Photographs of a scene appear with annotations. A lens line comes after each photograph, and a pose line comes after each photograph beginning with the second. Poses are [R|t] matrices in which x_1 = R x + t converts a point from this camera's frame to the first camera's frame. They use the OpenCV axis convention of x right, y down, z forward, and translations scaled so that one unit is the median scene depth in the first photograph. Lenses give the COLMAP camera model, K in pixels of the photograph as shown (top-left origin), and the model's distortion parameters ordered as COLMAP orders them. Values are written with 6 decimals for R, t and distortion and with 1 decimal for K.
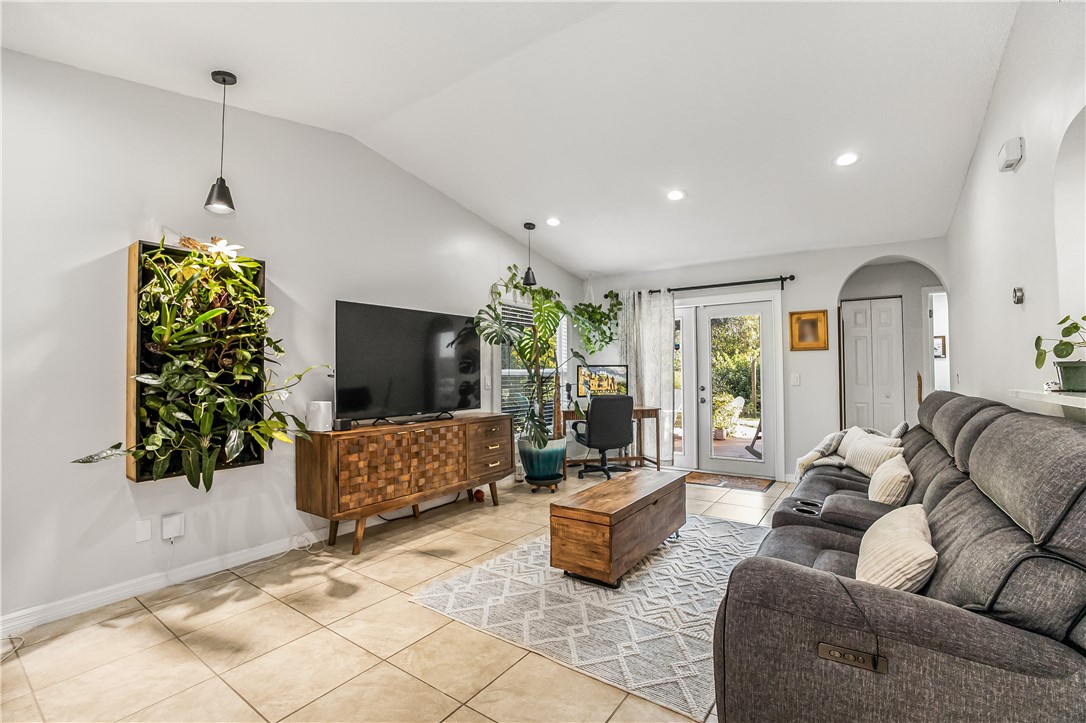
lens RADIAL K [[479.0, 0, 538.0], [0, 479.0, 358.3], [0, 0, 1]] dist [-0.067595, 0.025436]
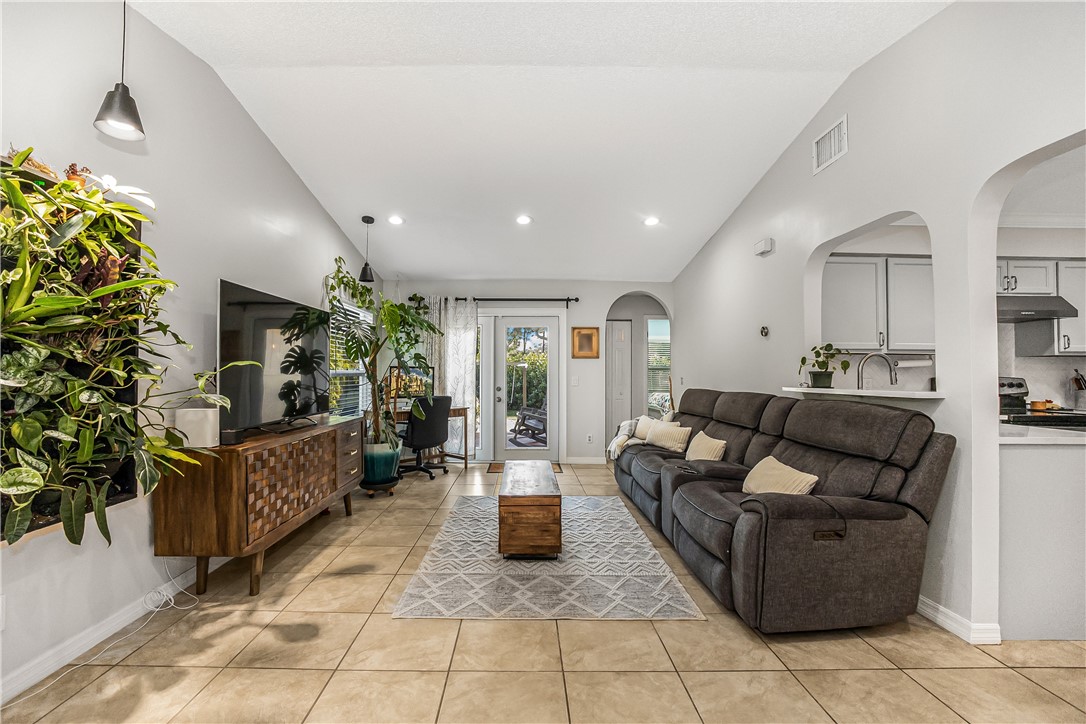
lens RADIAL K [[474.8, 0, 521.9], [0, 474.8, 363.0], [0, 0, 1]] dist [-0.062458, 0.024608]
pose [[0.814305, 0.023367, 0.579967, -0.490234], [-0.026756, 0.999638, -0.002708, 0.005757], [-0.579820, -0.013313, 0.814636, 0.087179]]
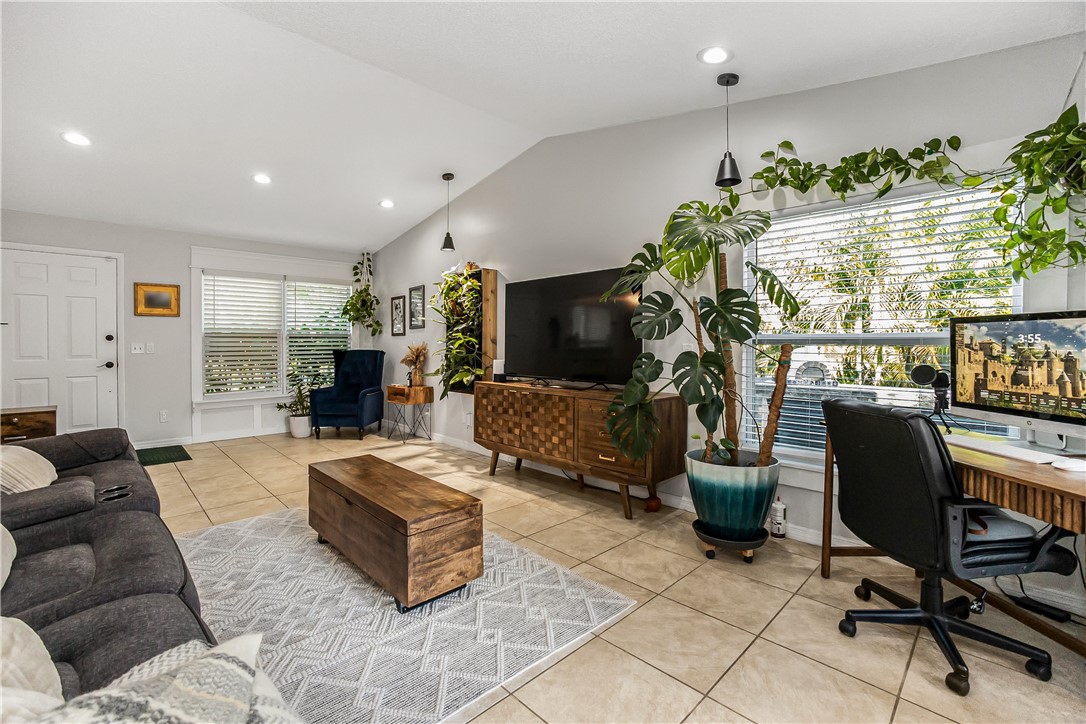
lens RADIAL K [[475.3, 0, 530.0], [0, 475.3, 343.8], [0, 0, 1]] dist [-0.038564, -0.000068]
pose [[-0.193219, 0.010517, -0.981099, 0.916971], [0.029148, 0.999563, 0.004975, 0.041698], [0.980723, -0.027636, -0.193441, 1.395818]]
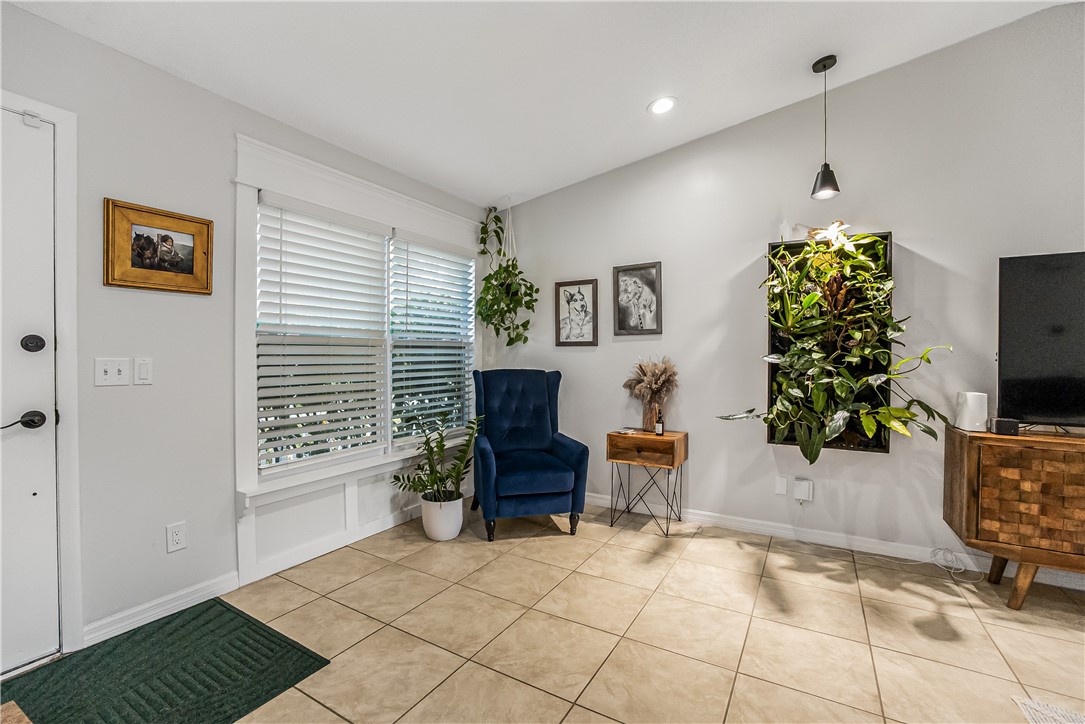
lens RADIAL K [[478.6, 0, 537.5], [0, 478.6, 358.8], [0, 0, 1]] dist [-0.067595, 0.025436]
pose [[0.083884, 0.018744, -0.996299, 0.243401], [0.020014, 0.999590, 0.020491, 0.006396], [0.996275, -0.021659, 0.083474, 0.227360]]
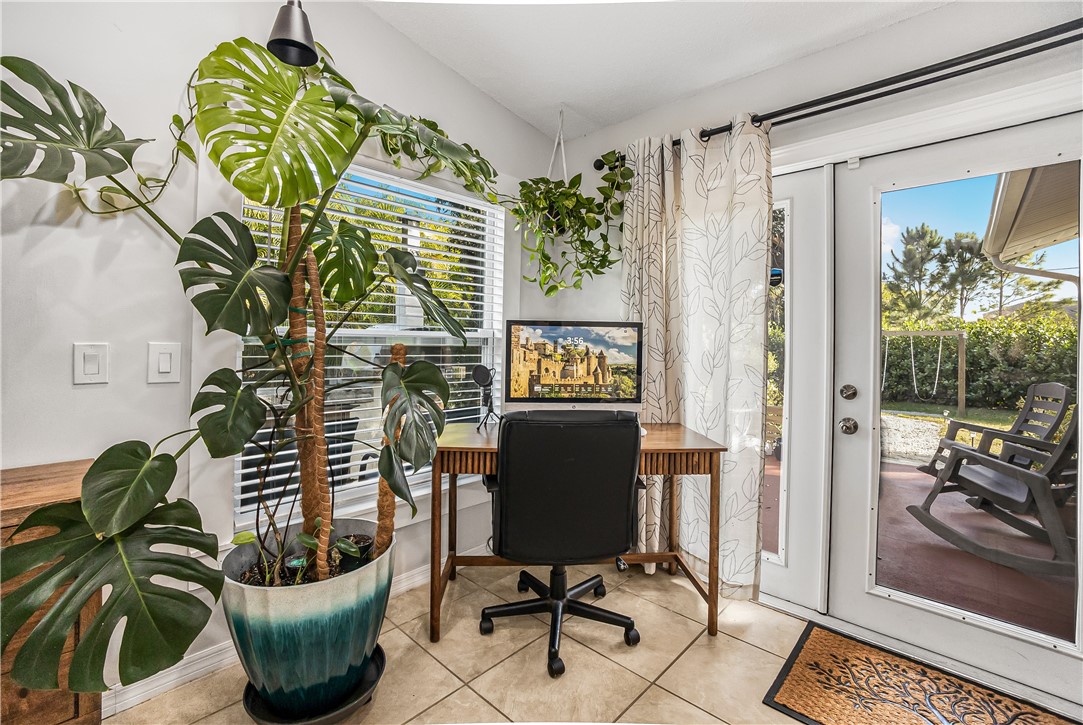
lens RADIAL K [[461.0, 0, 537.2], [0, 461.0, 338.1], [0, 0, 1]] dist [-0.062057, 0.021342]
pose [[0.989844, 0.020779, -0.140633, 0.298107], [-0.018238, 0.999647, 0.019331, 0.038977], [0.140985, -0.016570, 0.989873, 1.170106]]
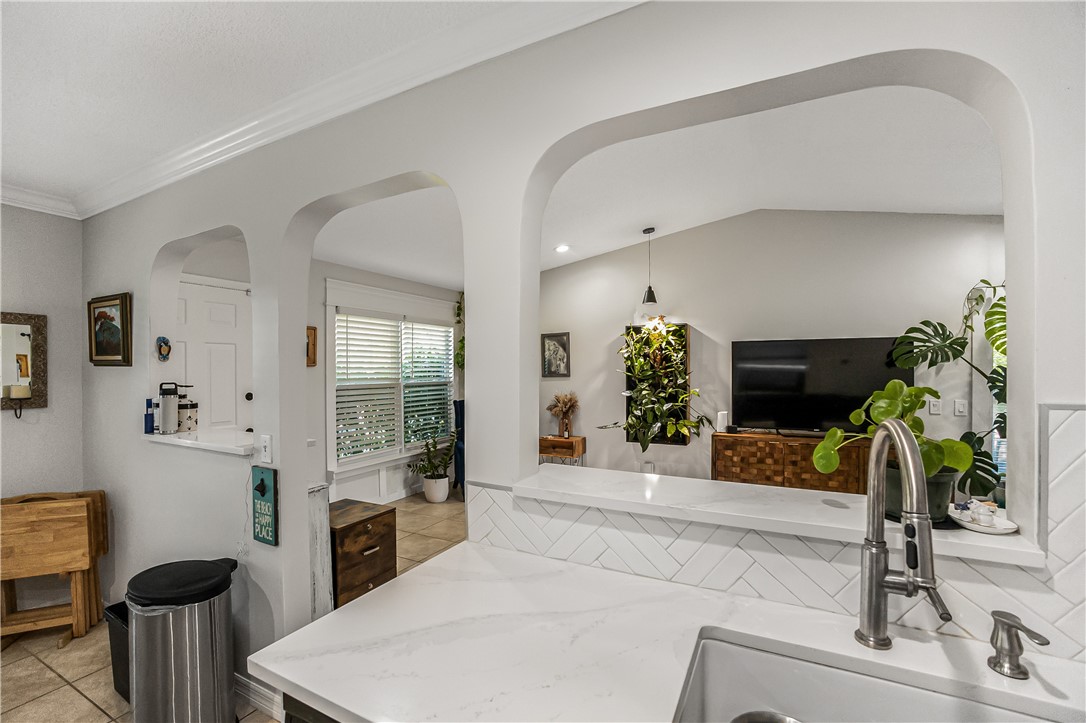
lens RADIAL K [[478.8, 0, 532.0], [0, 478.8, 368.5], [0, 0, 1]] dist [-0.063579, 0.021971]
pose [[0.131420, 0.003434, -0.991321, 0.952494], [0.029194, 0.999547, 0.007333, -0.073386], [0.990897, -0.029904, 0.131260, 0.230473]]
